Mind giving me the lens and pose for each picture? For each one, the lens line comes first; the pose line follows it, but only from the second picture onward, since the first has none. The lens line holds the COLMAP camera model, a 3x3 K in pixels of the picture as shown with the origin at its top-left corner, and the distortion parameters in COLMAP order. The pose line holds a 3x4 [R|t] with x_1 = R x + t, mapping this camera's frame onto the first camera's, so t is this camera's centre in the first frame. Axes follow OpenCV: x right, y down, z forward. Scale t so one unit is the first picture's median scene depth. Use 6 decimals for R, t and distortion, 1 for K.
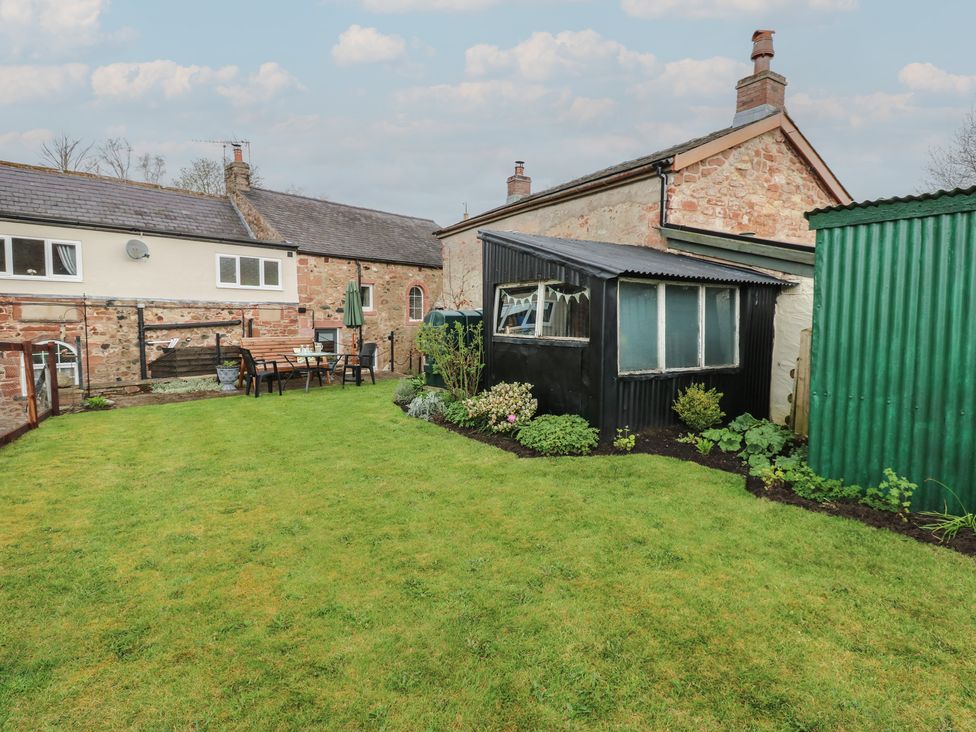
lens RADIAL K [[528.5, 0, 495.6], [0, 528.5, 356.9], [0, 0, 1]] dist [0.004424, -0.014542]
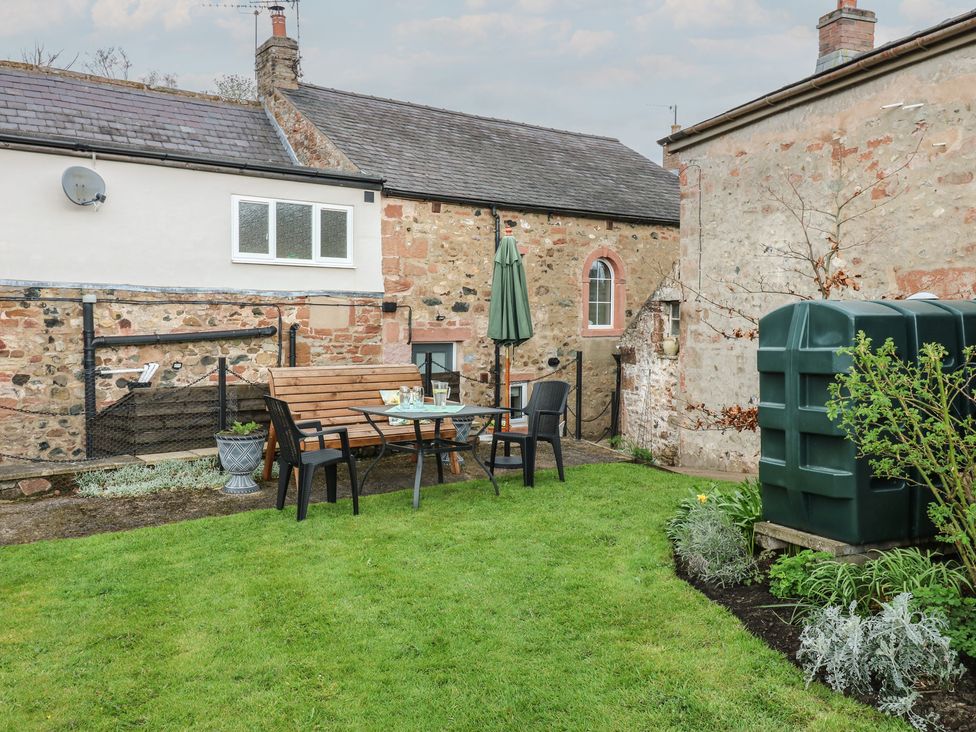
lens RADIAL K [[862.6, 0, 490.9], [0, 862.6, 353.0], [0, 0, 1]] dist [0.017977, 0.005435]
pose [[0.977740, 0.005837, -0.209739, -0.106397], [-0.013610, 0.999272, -0.035634, -0.017984], [0.209379, 0.037696, 0.977108, 0.235369]]
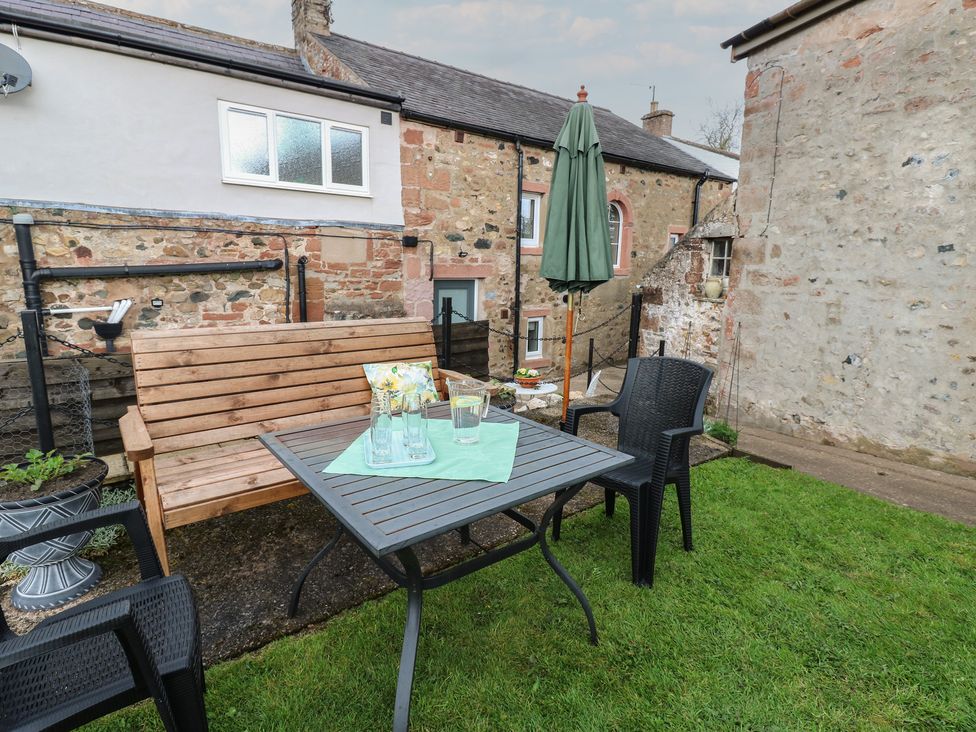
lens RADIAL K [[528.5, 0, 495.6], [0, 528.5, 356.9], [0, 0, 1]] dist [0.004424, -0.014542]
pose [[0.978826, 0.048804, -0.198789, -0.201943], [-0.028783, 0.994328, 0.102384, -0.037577], [0.202659, -0.094495, 0.974680, 0.573903]]
